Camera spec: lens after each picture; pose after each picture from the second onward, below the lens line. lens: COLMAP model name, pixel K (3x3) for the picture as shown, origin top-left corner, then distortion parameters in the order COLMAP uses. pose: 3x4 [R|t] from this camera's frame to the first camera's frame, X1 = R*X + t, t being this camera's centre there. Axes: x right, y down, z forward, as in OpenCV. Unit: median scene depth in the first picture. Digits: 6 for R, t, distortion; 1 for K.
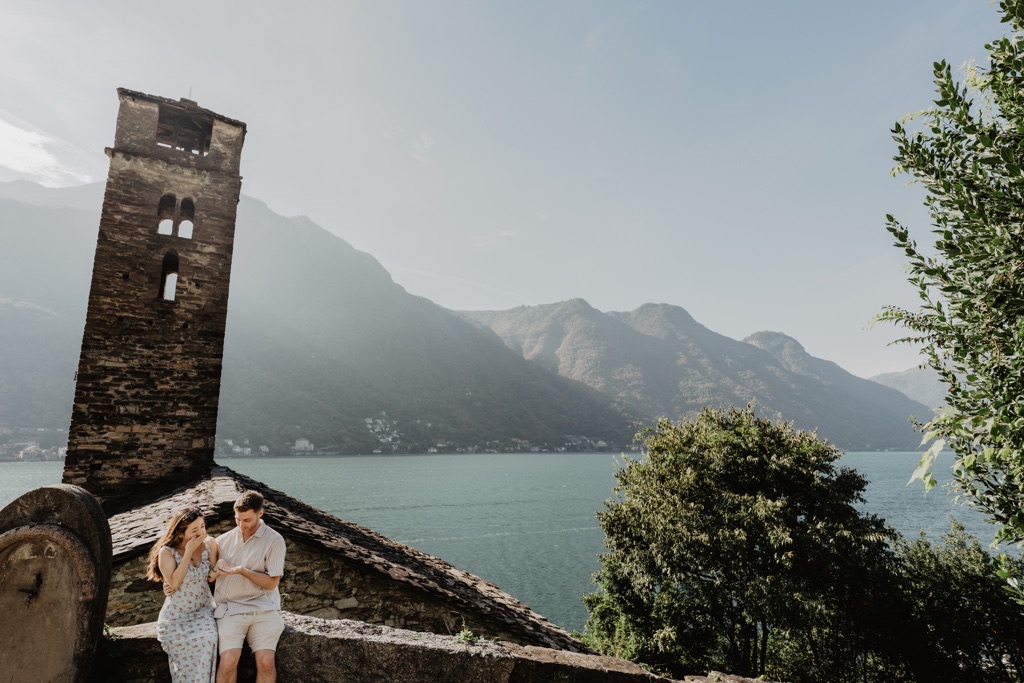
lens RADIAL K [[558.4, 0, 511.2], [0, 558.4, 339.5], [0, 0, 1]] dist [-0.004075, 0.004629]
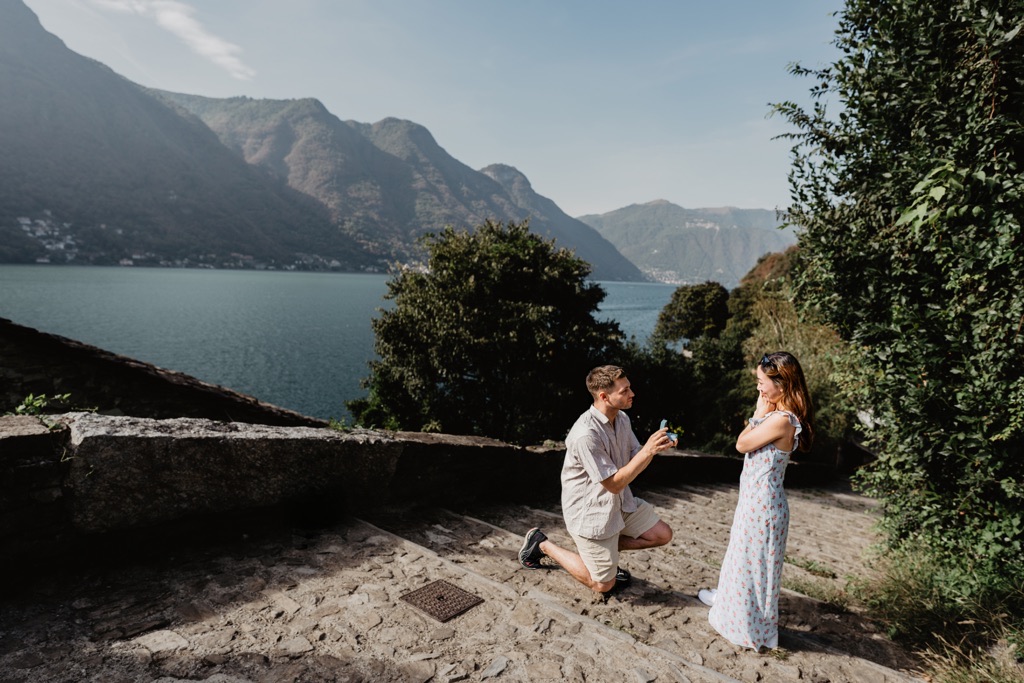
lens RADIAL K [[558.4, 0, 511.0], [0, 558.4, 341.6], [0, 0, 1]] dist [-0.004075, 0.004629]
pose [[0.893093, -0.018958, 0.449473, -0.068660], [-0.122988, 0.950762, 0.284475, 0.040319], [-0.432735, -0.309342, 0.846787, 0.061572]]
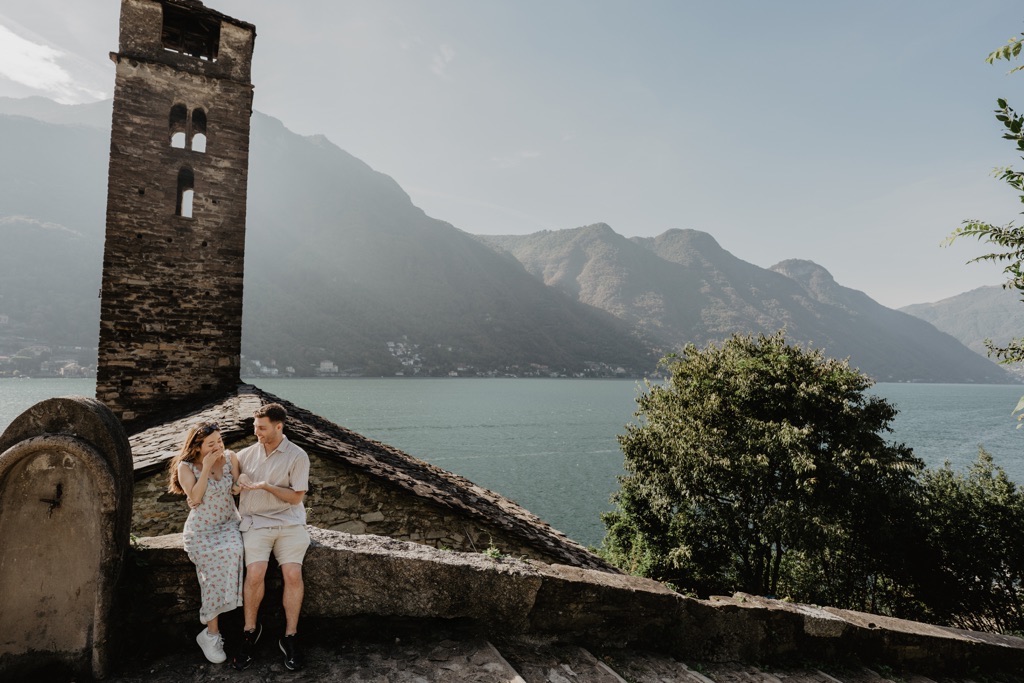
lens RADIAL K [[558.4, 0, 511.4], [0, 558.4, 339.2], [0, 0, 1]] dist [-0.004075, 0.004629]
pose [[0.999294, 0.014643, -0.034610, -0.005788], [-0.009962, 0.991235, 0.131733, 0.007032], [0.036236, -0.131295, 0.990681, 0.020880]]
